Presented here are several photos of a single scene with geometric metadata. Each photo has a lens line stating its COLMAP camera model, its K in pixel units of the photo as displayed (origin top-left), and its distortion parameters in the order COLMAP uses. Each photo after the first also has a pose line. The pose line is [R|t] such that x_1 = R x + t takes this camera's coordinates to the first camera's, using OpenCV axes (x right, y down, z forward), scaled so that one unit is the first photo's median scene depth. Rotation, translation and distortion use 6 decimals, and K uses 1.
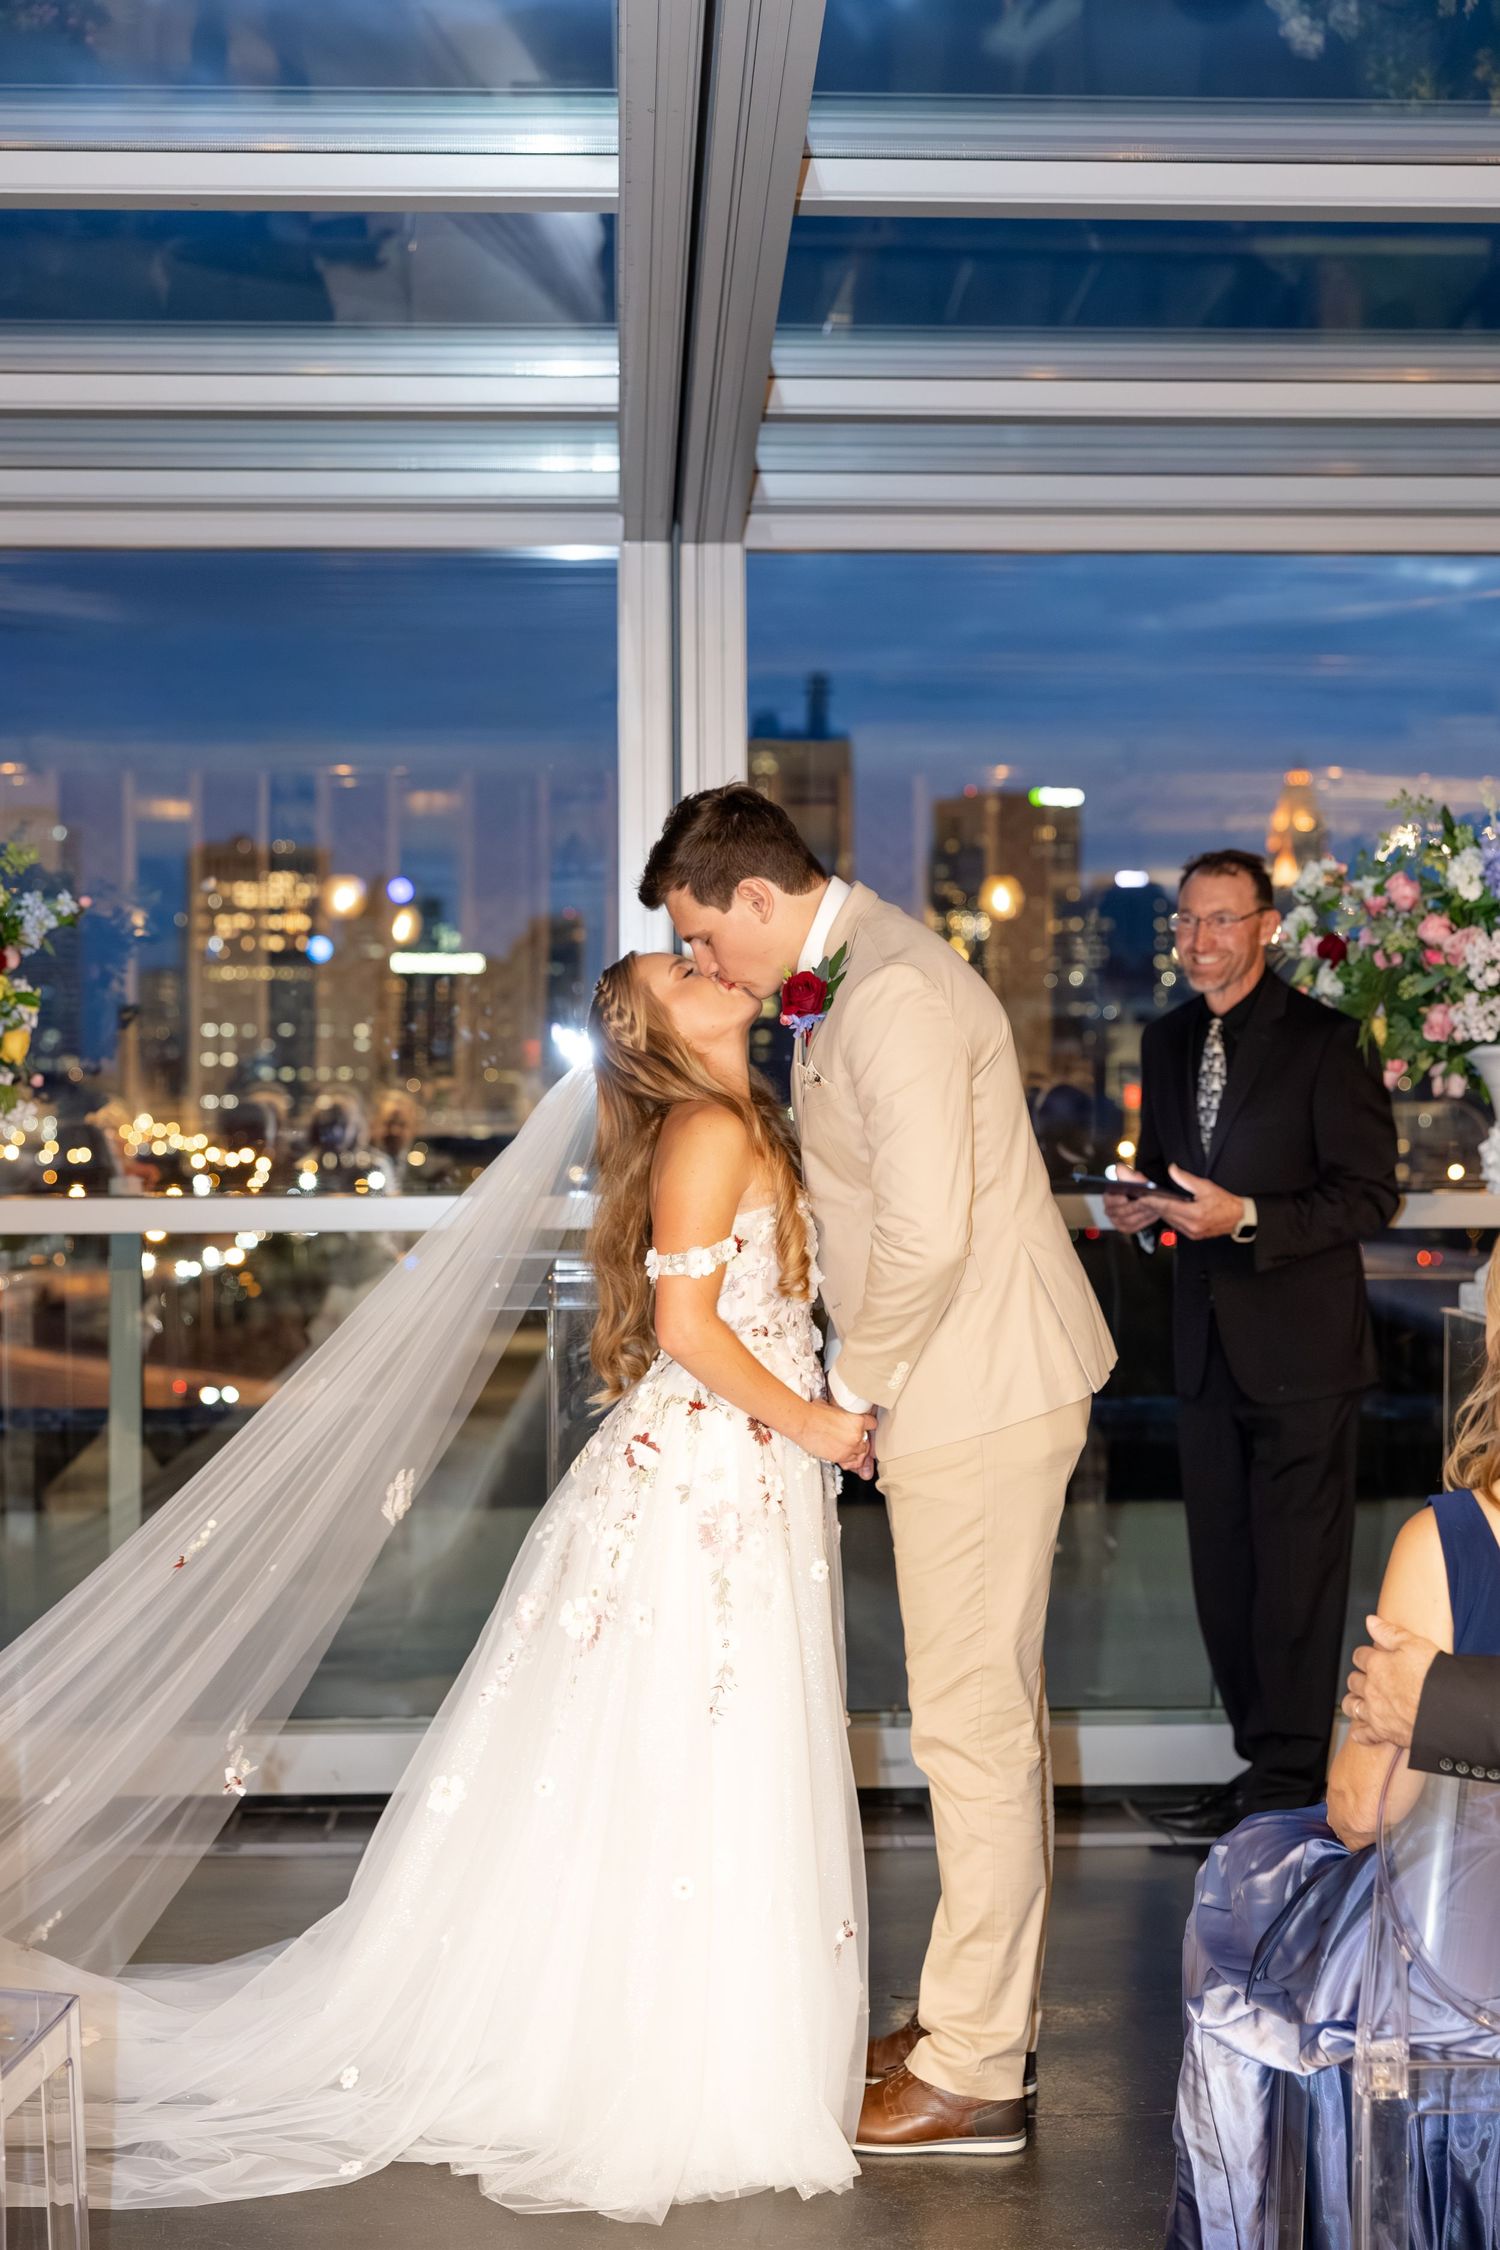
lens RADIAL K [[4213.2, 0, 925.5], [0, 4213.2, 1121.4], [0, 0, 1]] dist [-0.048507, -0.048508]
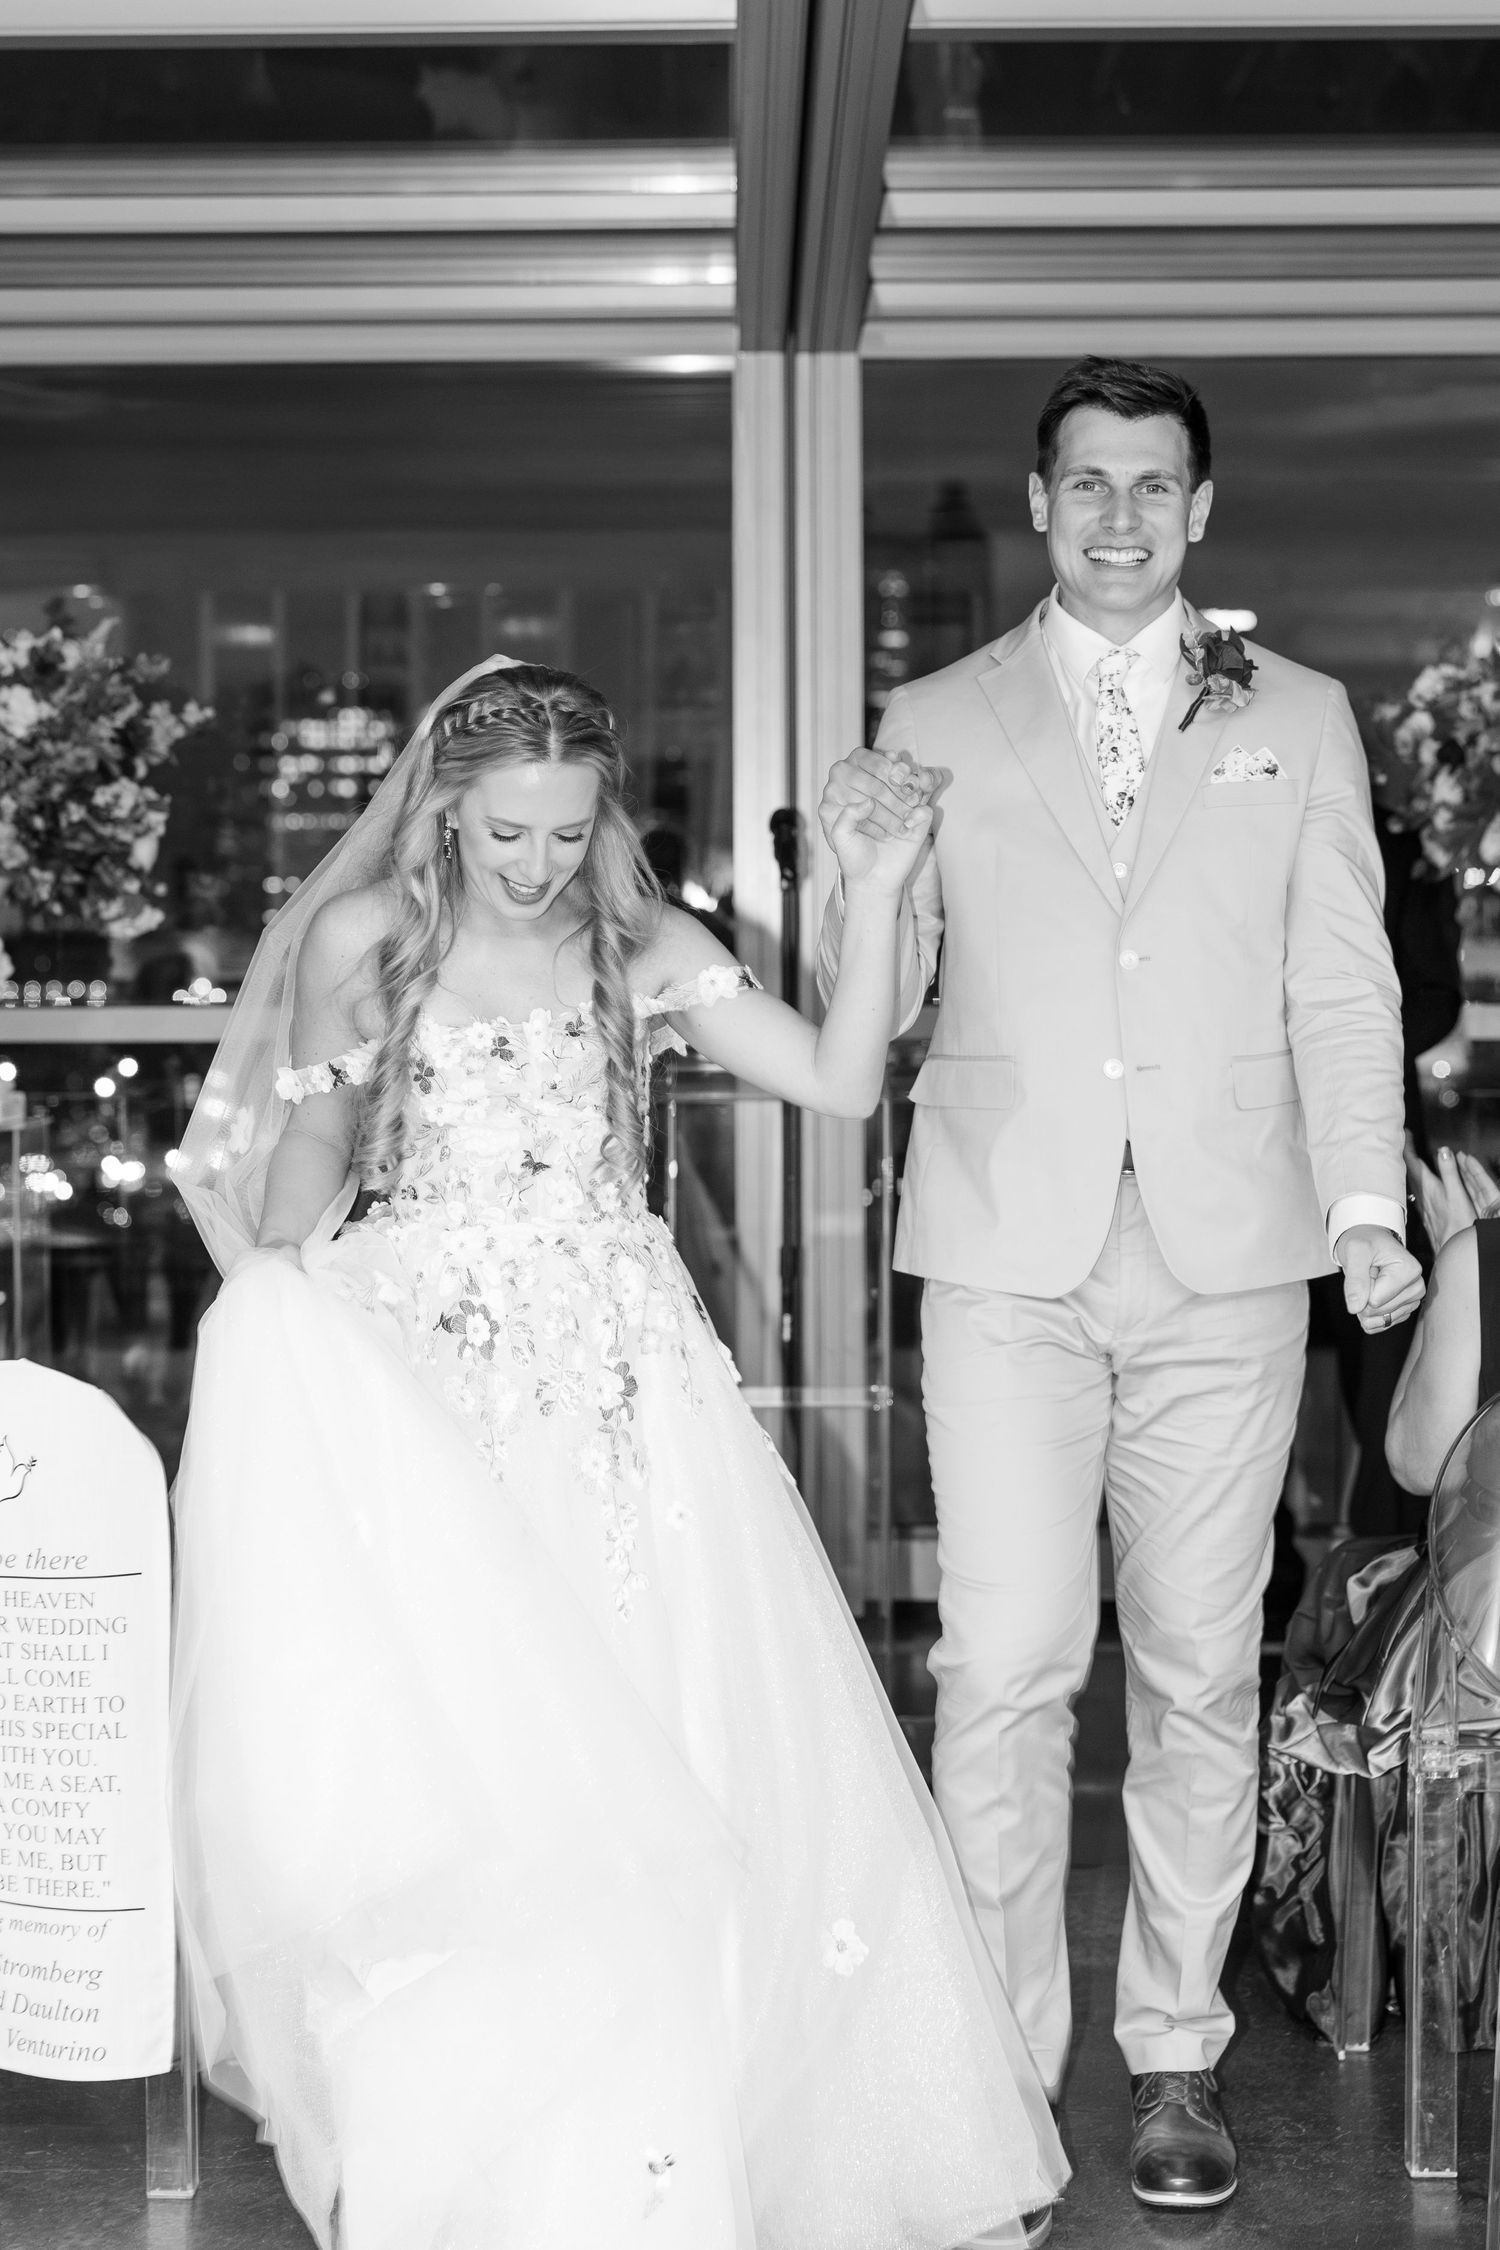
lens RADIAL K [[6470.6, 0, 750.0], [0, 6470.6, 1125.0], [0, 0, 1]] dist [-0.117433, -0.676839]
pose [[0.997714, -0.001634, -0.067563, 0.034452], [0.001171, 0.999976, -0.006881, 0.056792], [0.067573, 0.006786, 0.997691, -0.532159]]
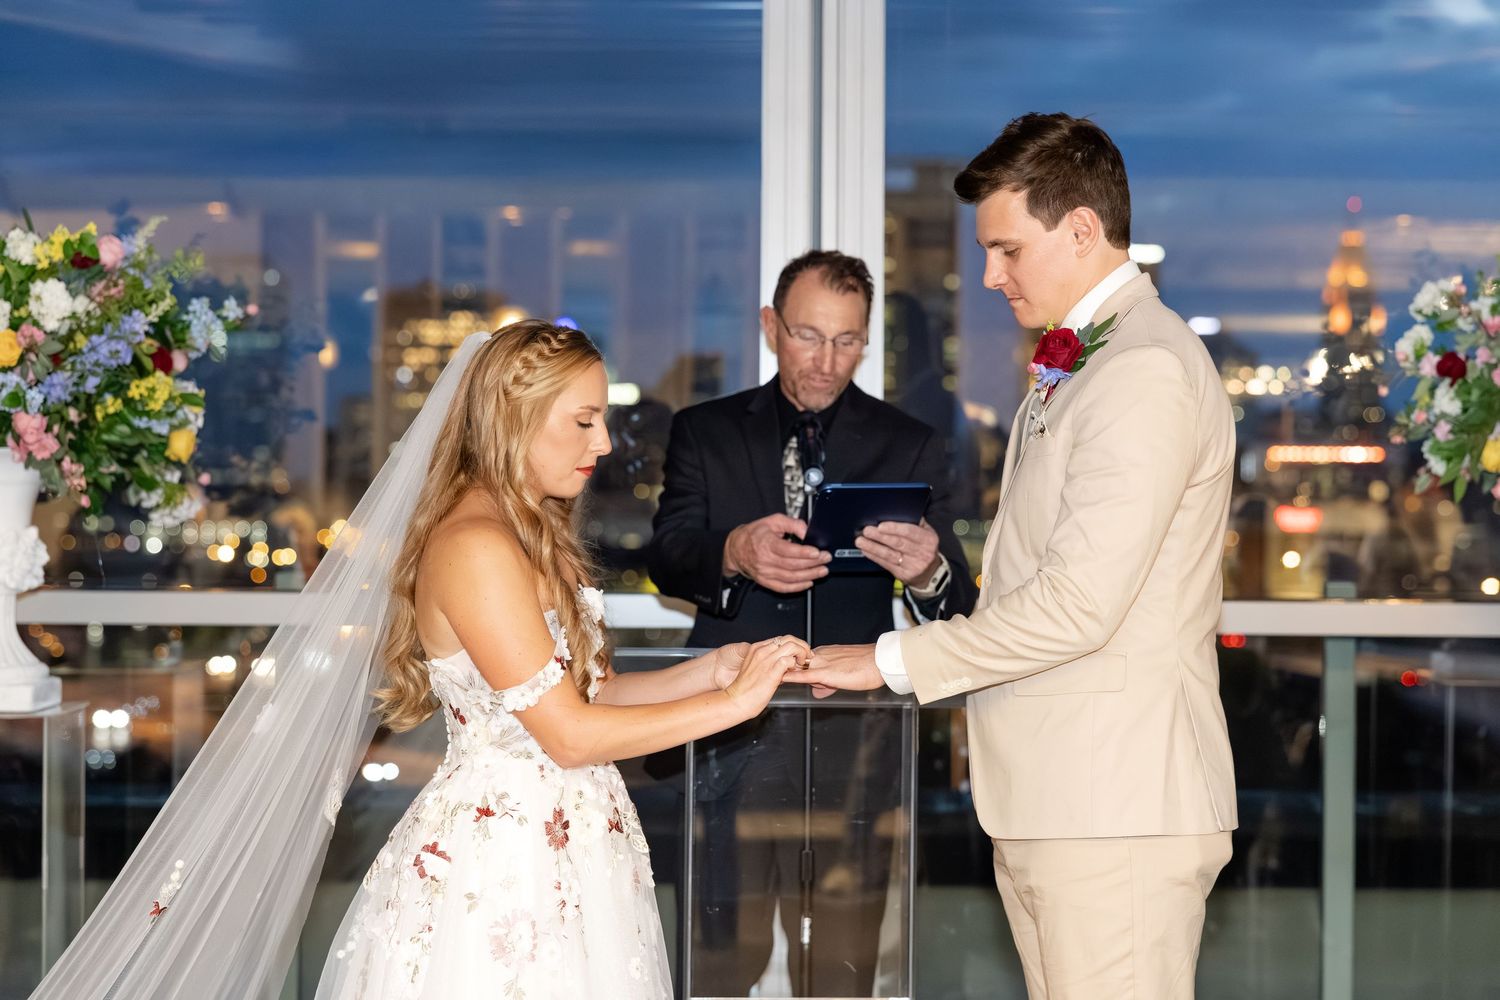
lens RADIAL K [[3115.0, 0, 750.0], [0, 3115.0, 500.0], [0, 0, 1]] dist [0.004341, 0.028783]
pose [[0.997428, 0.012633, -0.070550, -0.020115], [-0.013712, 0.999796, -0.014833, 0.005063], [0.070348, 0.015763, 0.997398, 0.229702]]
